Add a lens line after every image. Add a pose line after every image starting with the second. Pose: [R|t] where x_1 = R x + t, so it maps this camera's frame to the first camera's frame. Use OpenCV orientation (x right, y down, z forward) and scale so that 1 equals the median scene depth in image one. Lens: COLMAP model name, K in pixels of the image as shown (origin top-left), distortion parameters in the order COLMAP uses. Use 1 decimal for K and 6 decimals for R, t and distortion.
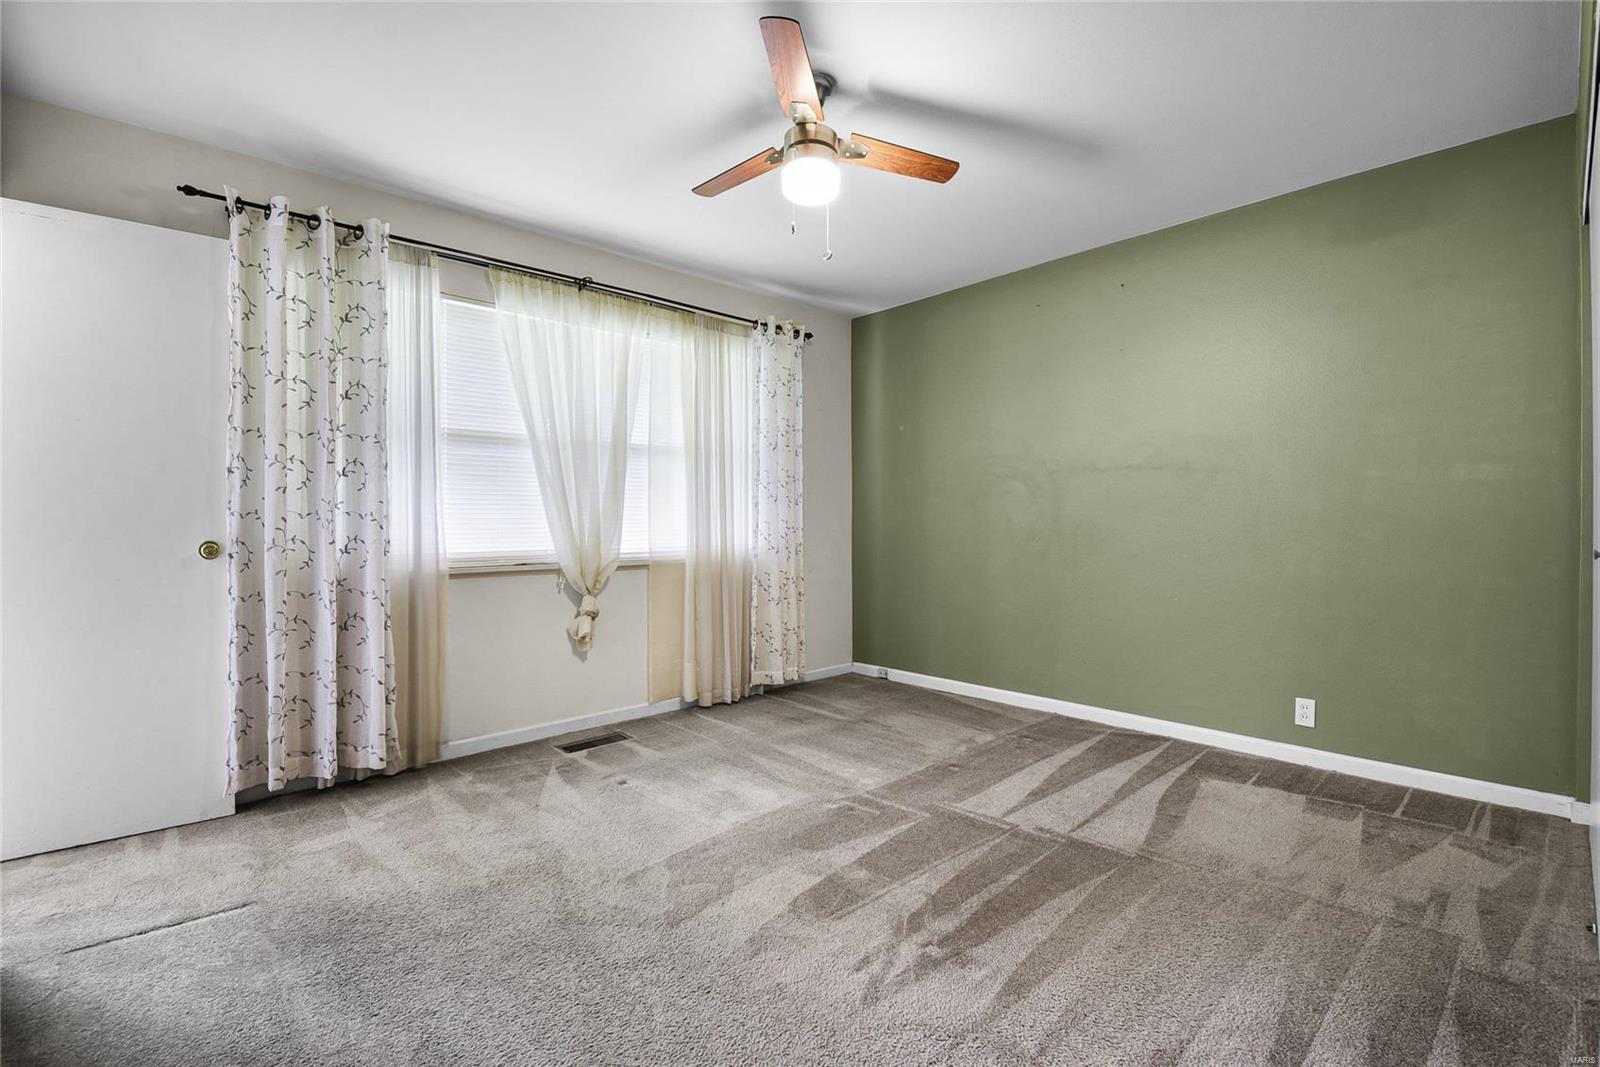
lens RADIAL K [[706.1, 0, 787.4], [0, 706.1, 529.3], [0, 0, 1]] dist [-0.002780, -0.008478]
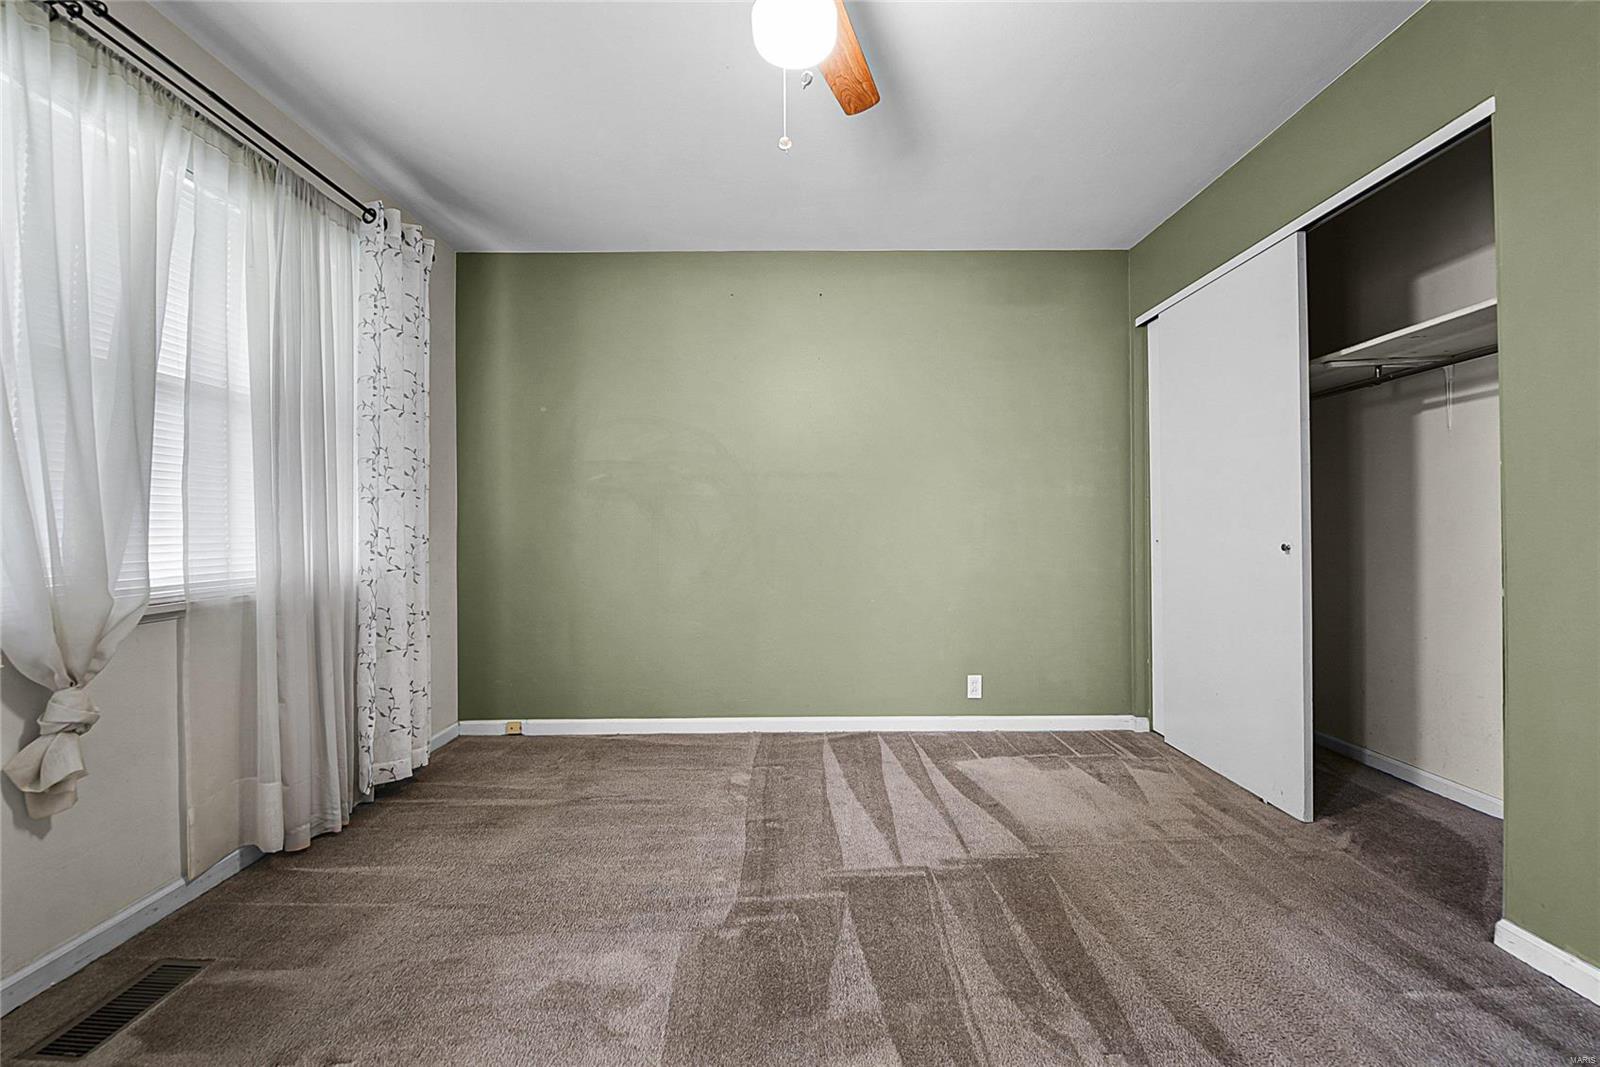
lens RADIAL K [[706.1, 0, 803.1], [0, 706.1, 525.6], [0, 0, 1]] dist [-0.002780, -0.008478]
pose [[0.667347, 0.002993, 0.744741, -0.315289], [0.009854, 0.999869, -0.012848, -0.000958], [-0.744681, 0.015913, 0.667230, 0.366470]]
